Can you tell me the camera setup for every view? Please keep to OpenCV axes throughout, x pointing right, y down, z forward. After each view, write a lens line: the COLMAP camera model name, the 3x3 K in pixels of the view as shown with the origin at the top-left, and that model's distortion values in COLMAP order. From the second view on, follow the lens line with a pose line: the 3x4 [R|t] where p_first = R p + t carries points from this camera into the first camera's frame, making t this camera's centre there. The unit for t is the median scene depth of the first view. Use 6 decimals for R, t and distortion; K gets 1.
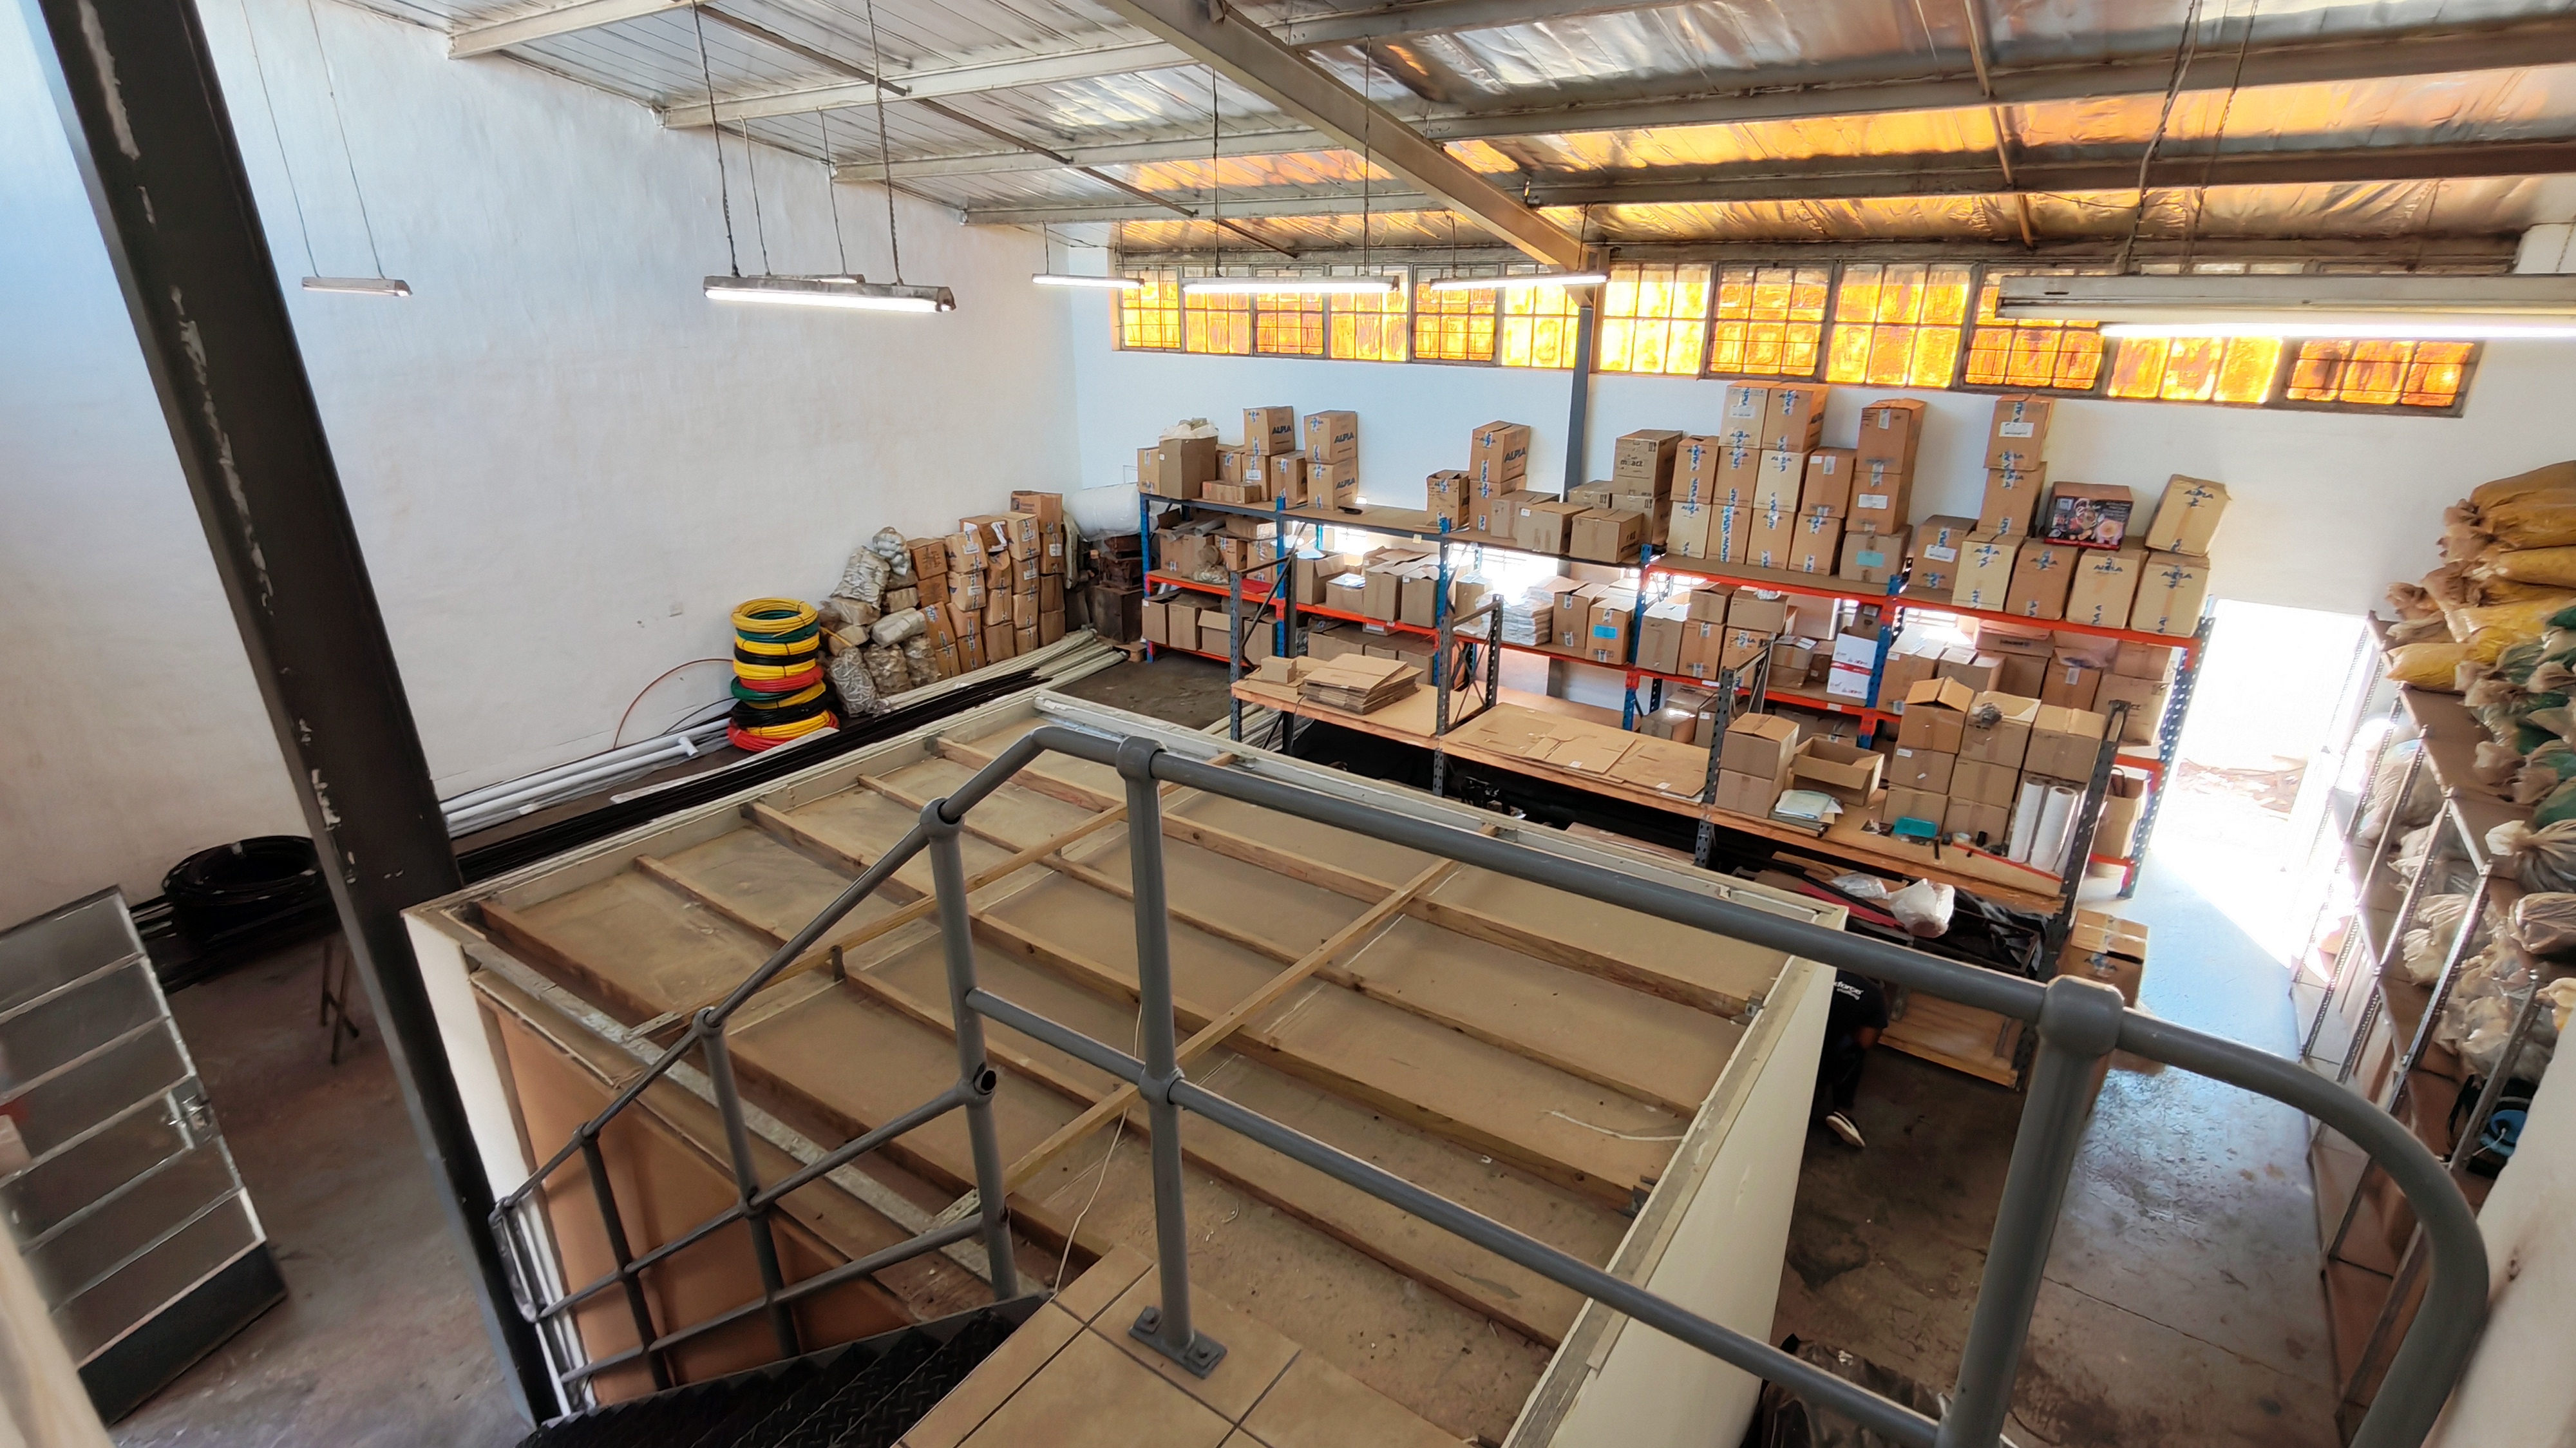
lens RADIAL K [[1182.6, 0, 1297.8], [0, 1182.6, 738.6], [0, 0, 1]] dist [0.000049, 0.000696]
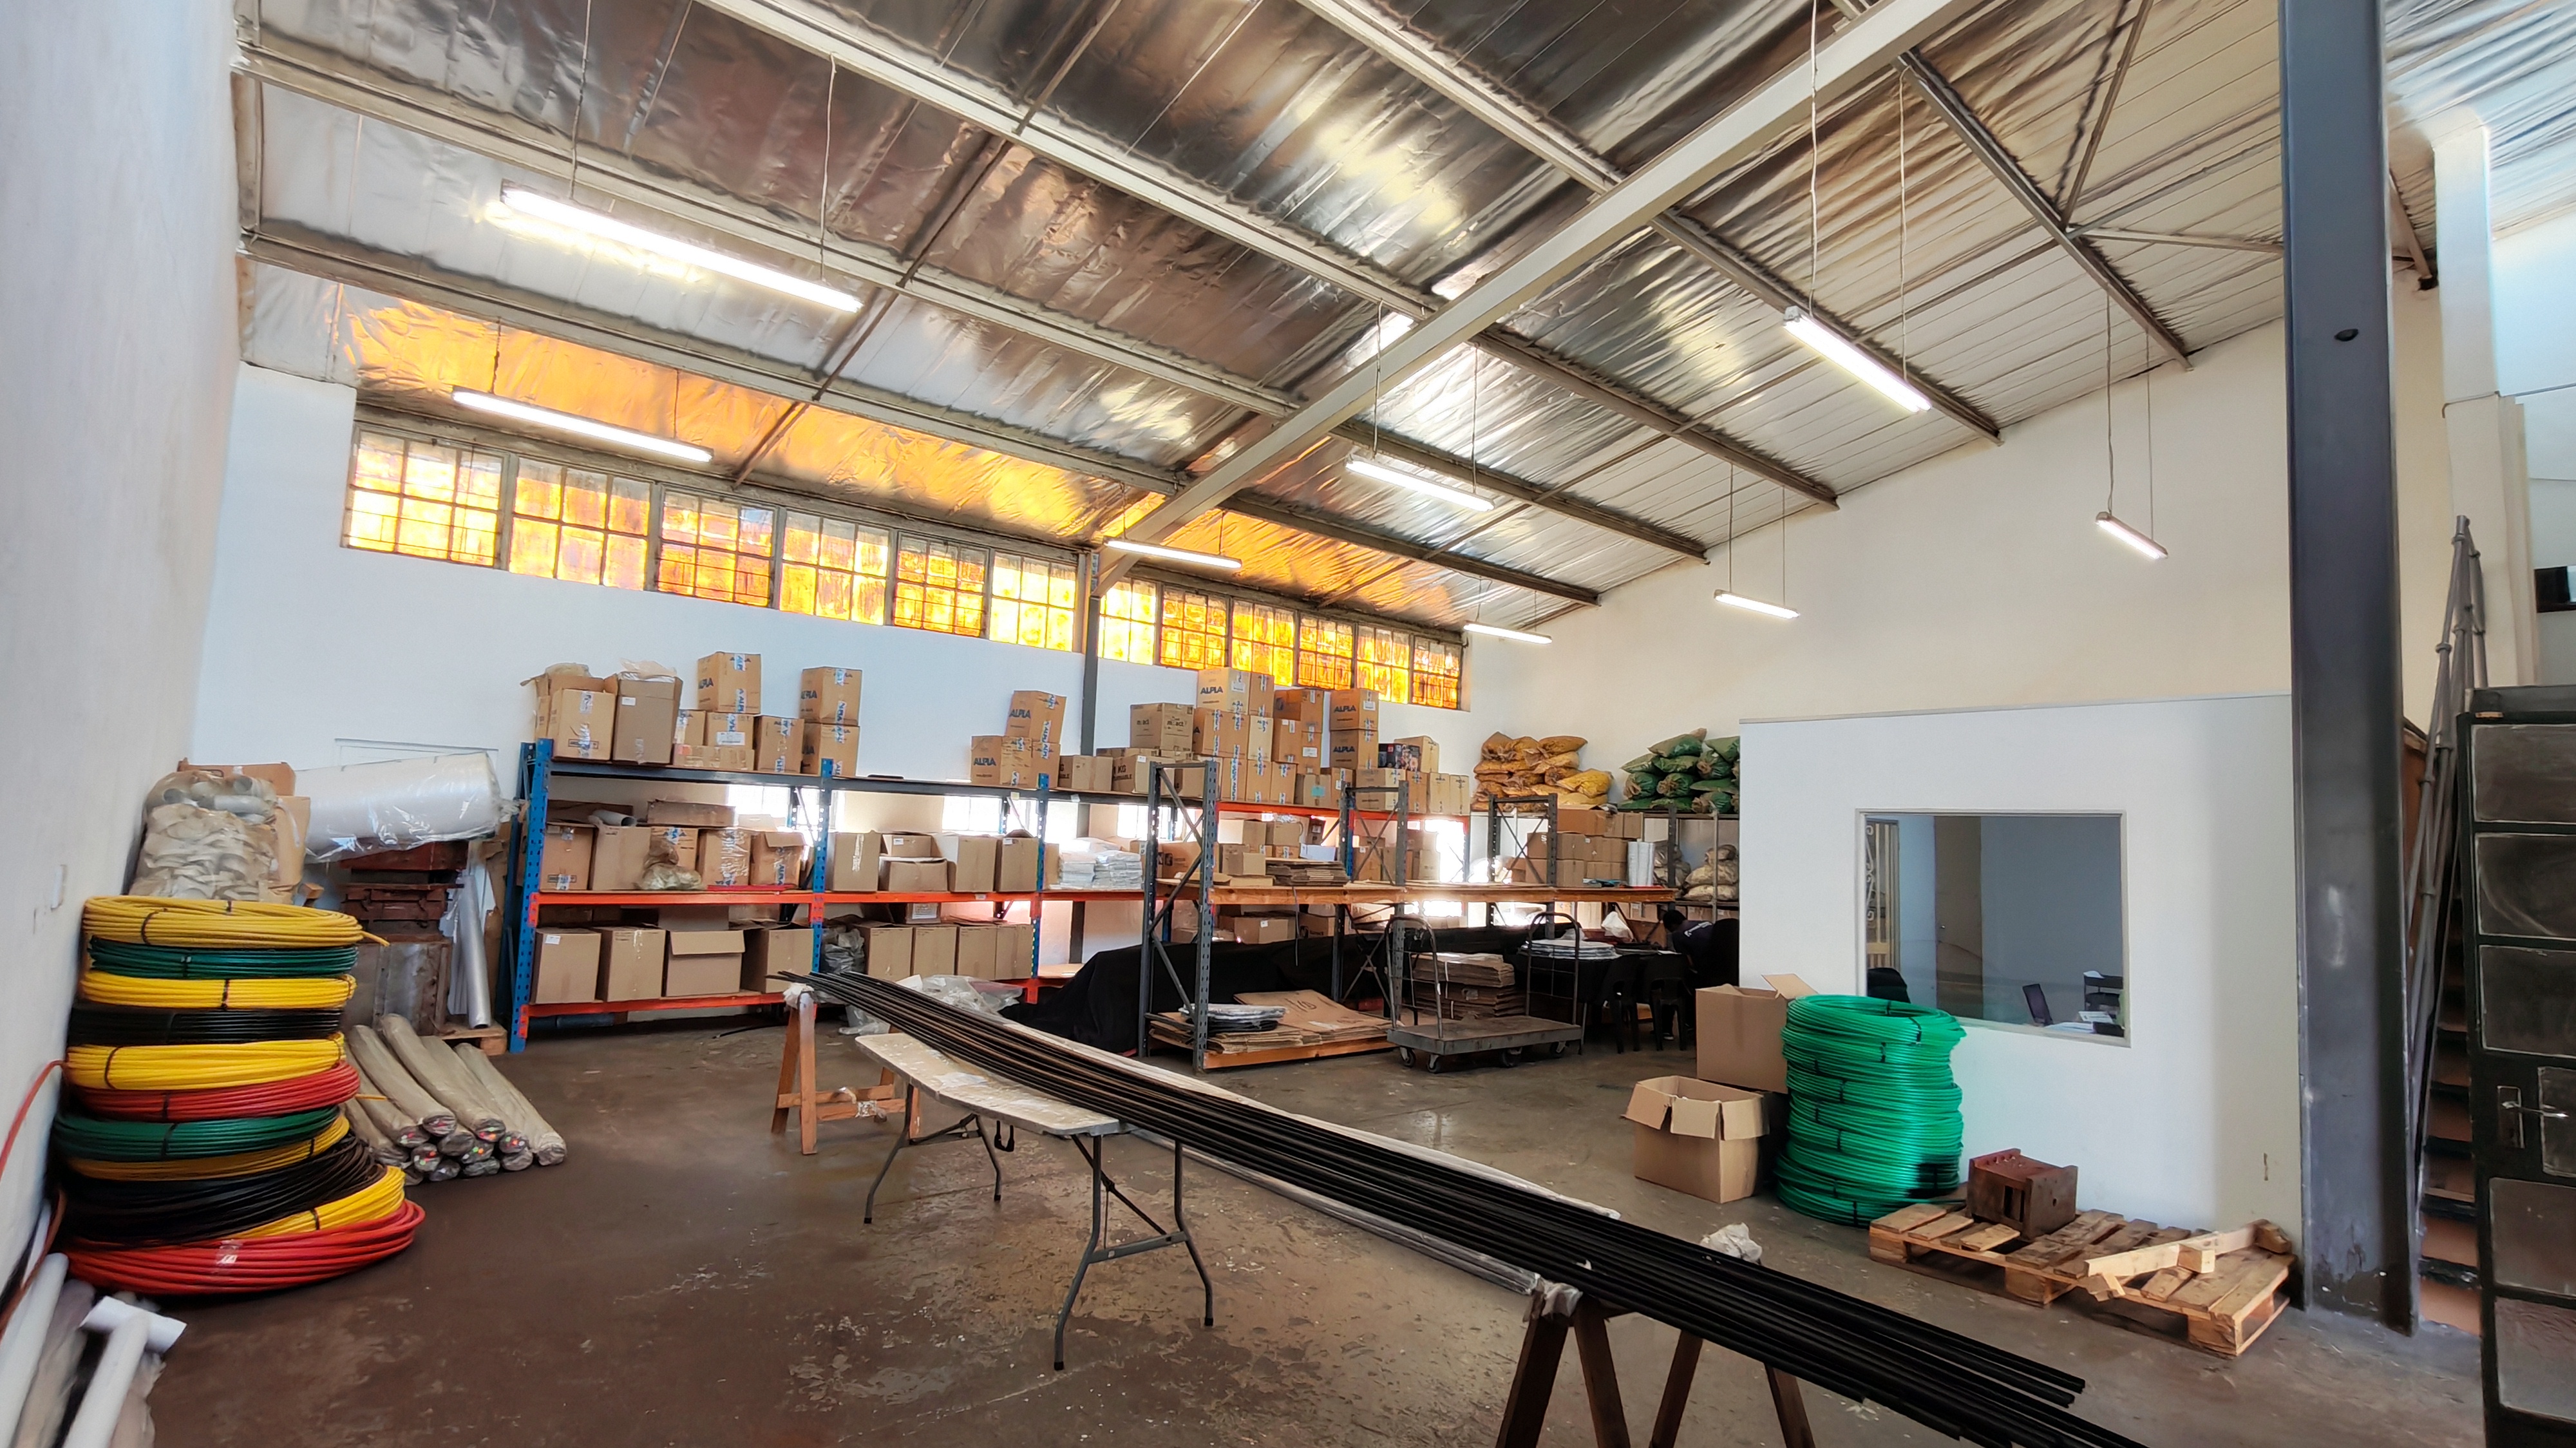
lens RADIAL K [[1182.6, 0, 1290.2], [0, 1182.6, 718.1], [0, 0, 1]] dist [0.000049, 0.000696]
pose [[0.245363, 0.106933, 0.963515, -0.707570], [0.320482, 0.929069, -0.184723, 0.014780], [-0.914925, 0.354114, 0.193689, 0.568543]]
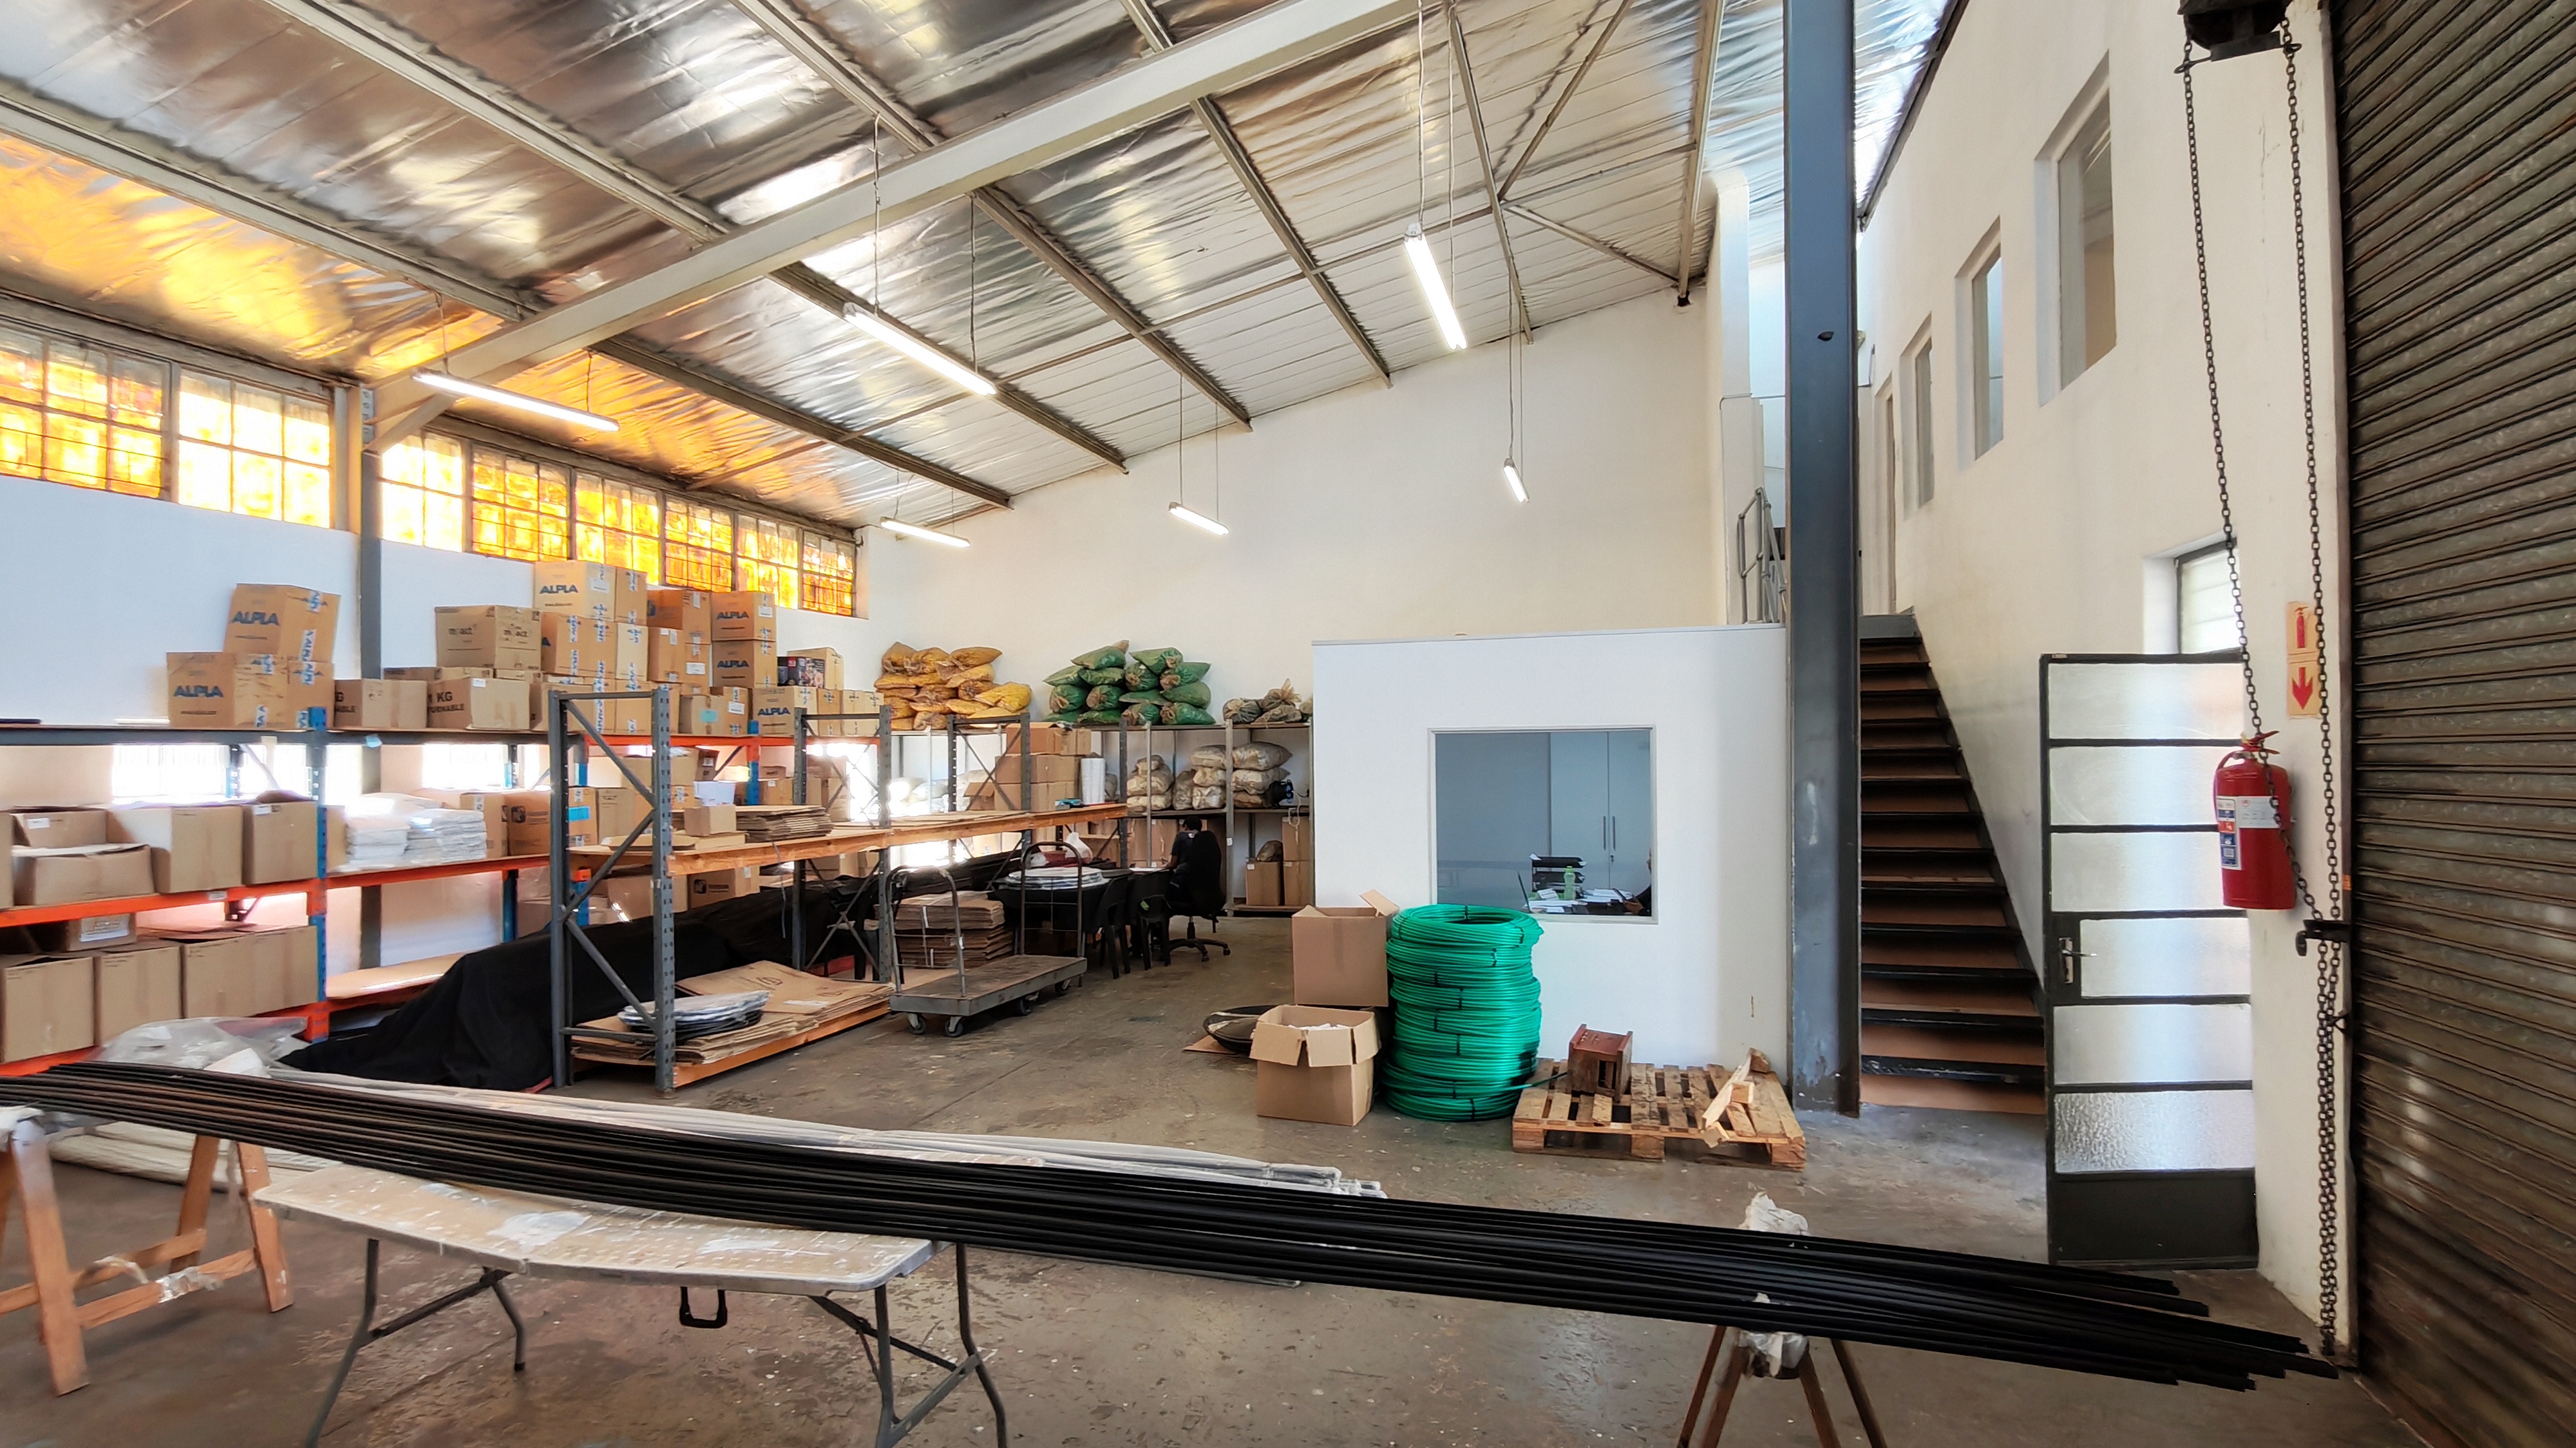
lens RADIAL K [[1182.6, 0, 1288.1], [0, 1182.6, 723.1], [0, 0, 1]] dist [0.000049, 0.000696]
pose [[-0.330060, 0.024537, 0.943641, -0.635531], [0.358058, 0.928209, 0.101104, -0.044832], [-0.873416, 0.371249, -0.315150, 0.682916]]
